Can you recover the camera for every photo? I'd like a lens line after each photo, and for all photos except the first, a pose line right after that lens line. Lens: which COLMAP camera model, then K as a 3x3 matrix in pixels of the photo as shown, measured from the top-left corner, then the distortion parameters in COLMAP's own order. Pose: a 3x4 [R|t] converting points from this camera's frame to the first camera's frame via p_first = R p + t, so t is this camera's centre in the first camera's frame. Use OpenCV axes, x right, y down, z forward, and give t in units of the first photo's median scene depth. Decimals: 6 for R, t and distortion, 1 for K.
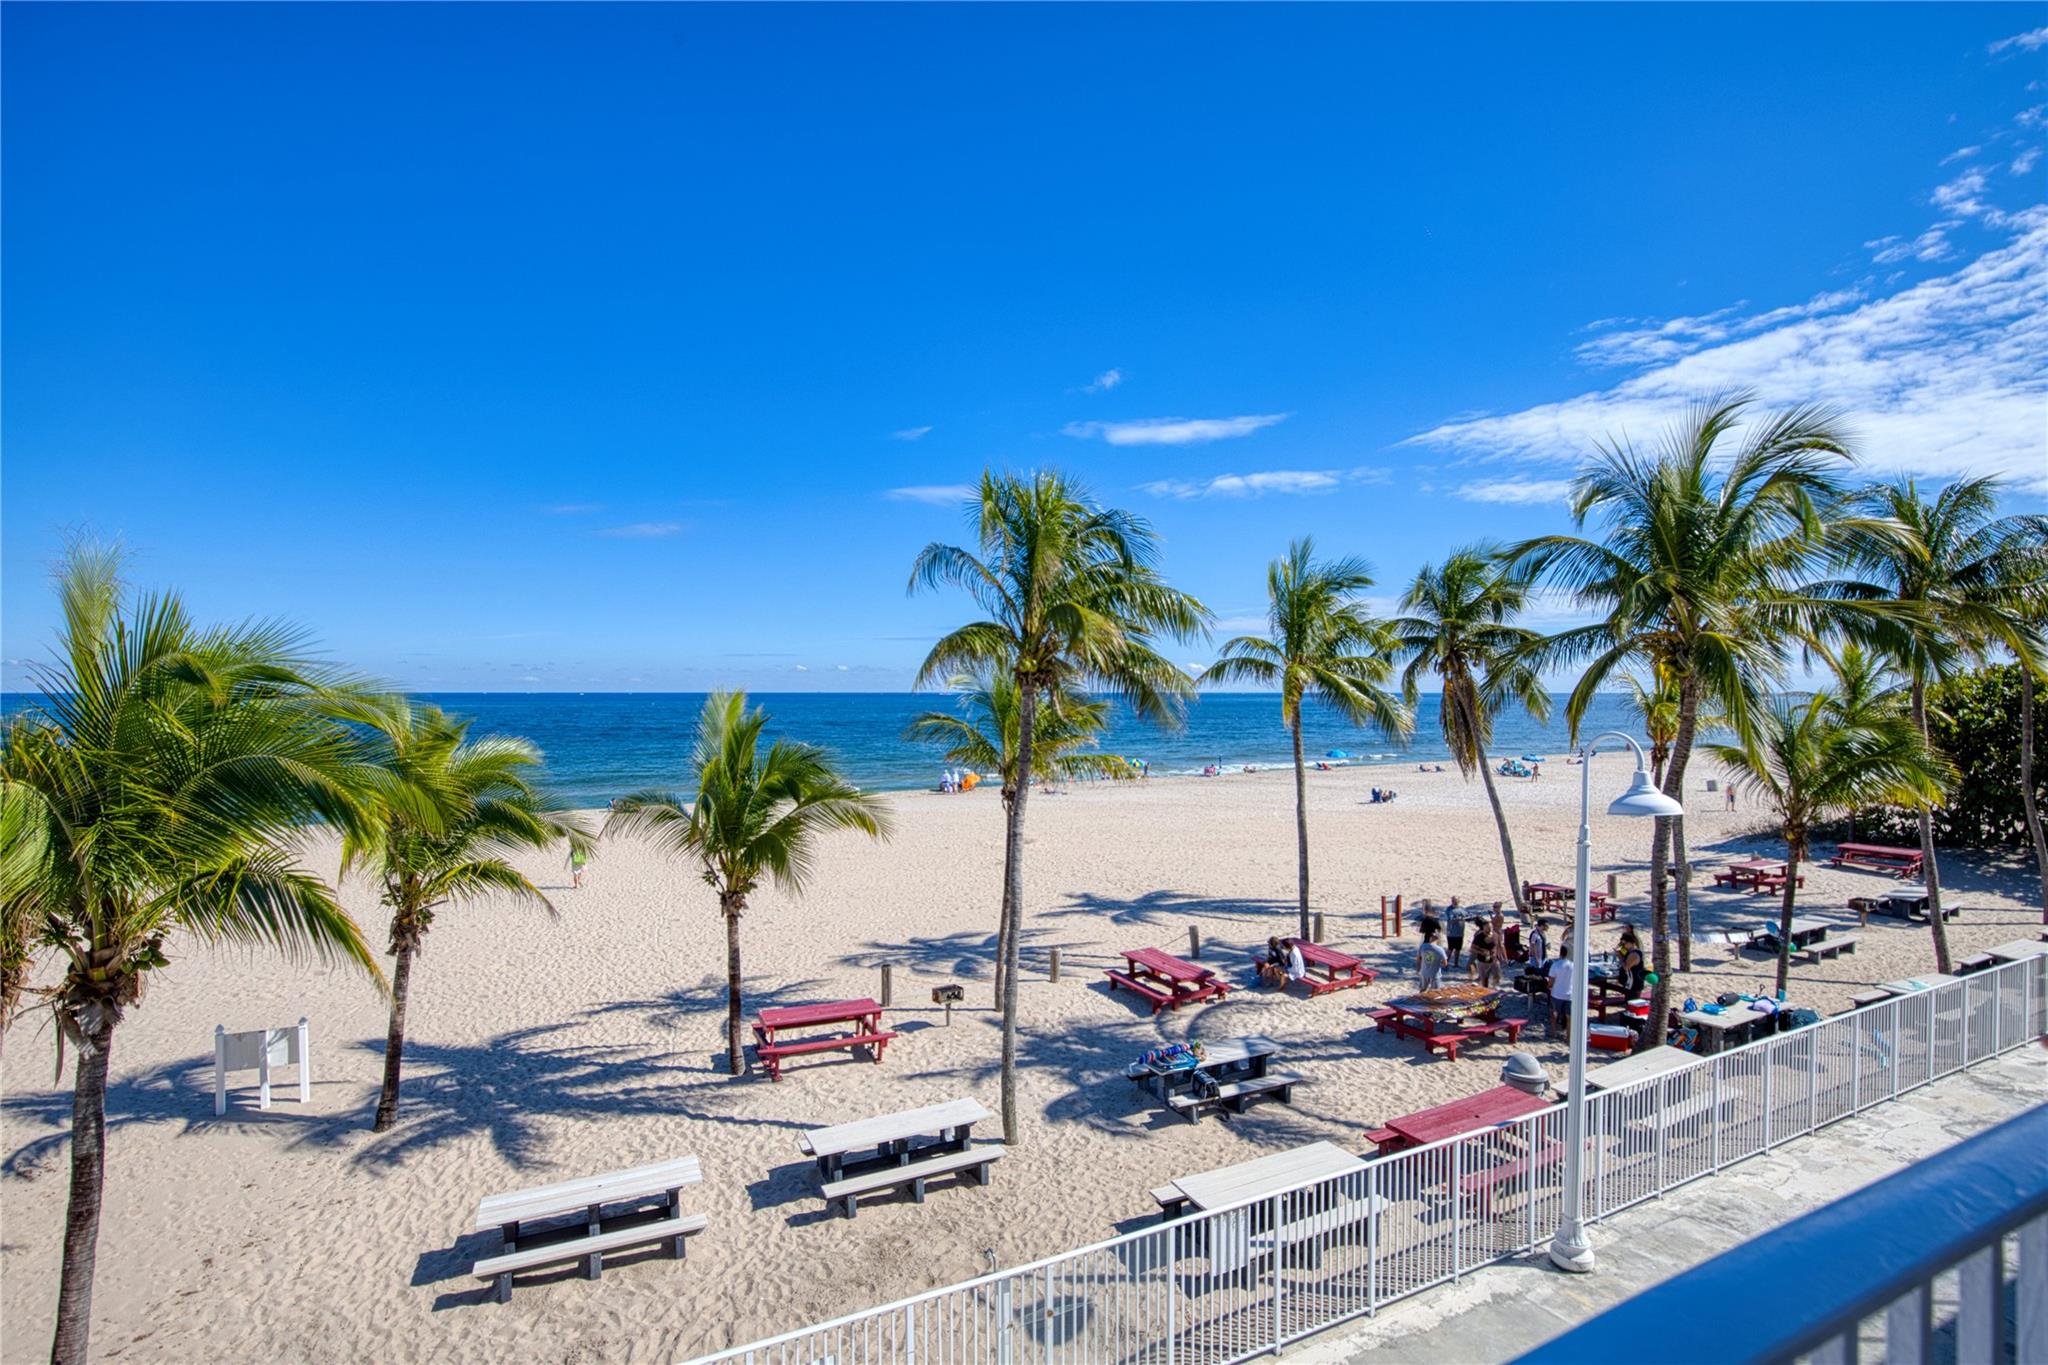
lens RADIAL K [[963.0, 0, 1024.0], [0, 963.0, 682.5], [0, 0, 1]] dist [-0.025955, 0.008053]
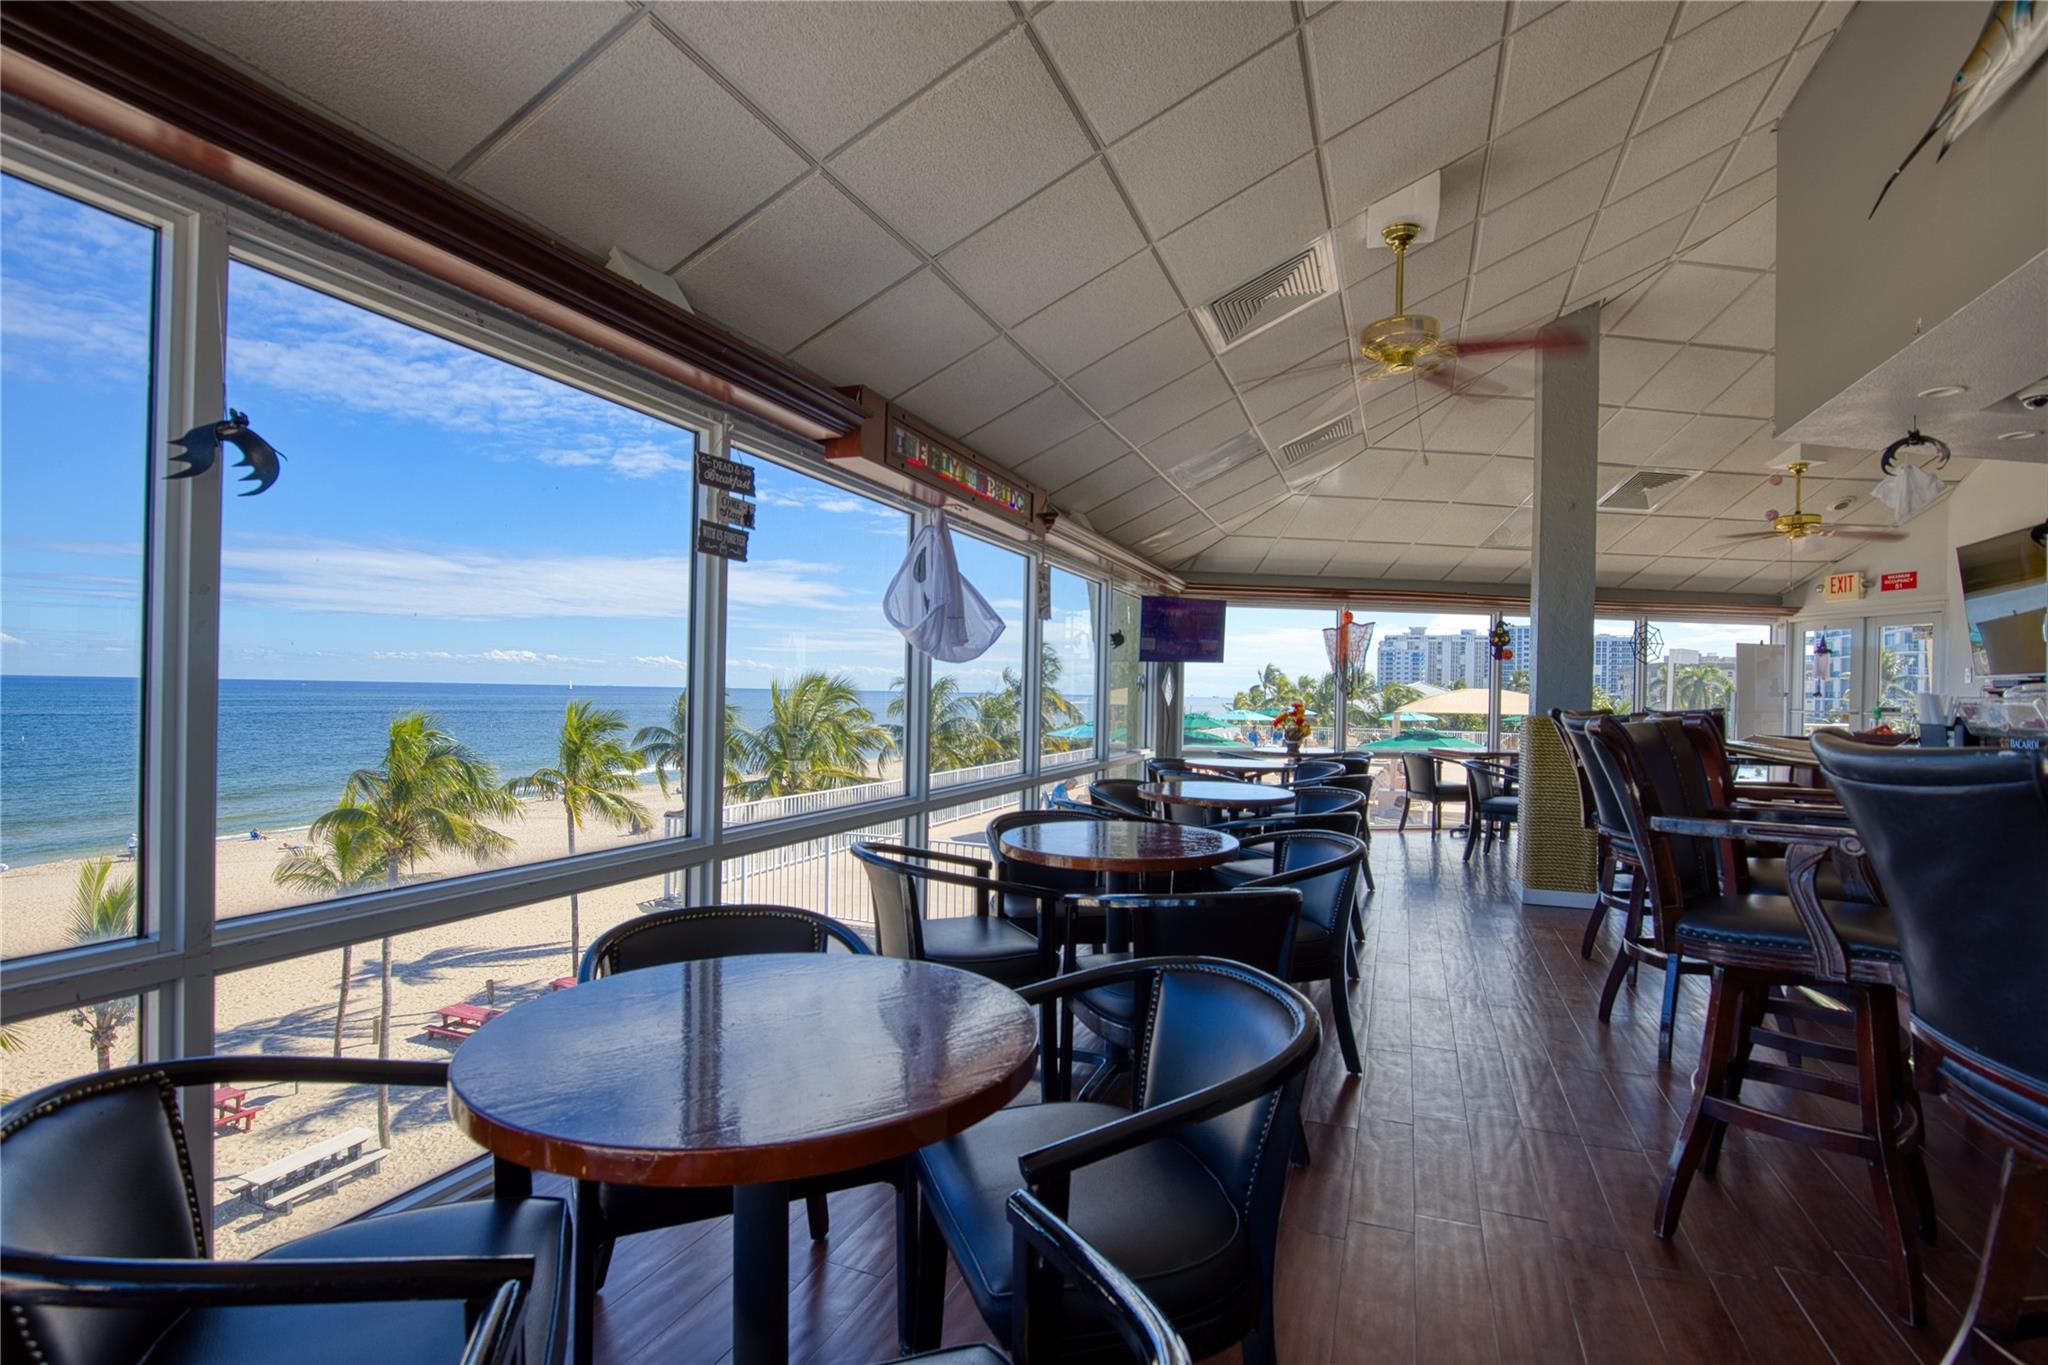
lens RADIAL K [[973.2, 0, 1028.8], [0, 973.2, 691.7], [0, 0, 1]] dist [-0.026428, 0.009203]
pose [[0.742640, 0.018927, 0.669423, -0.299939], [-0.034668, 0.999347, 0.010206, -0.330751], [-0.668793, -0.030787, 0.742811, -0.871254]]
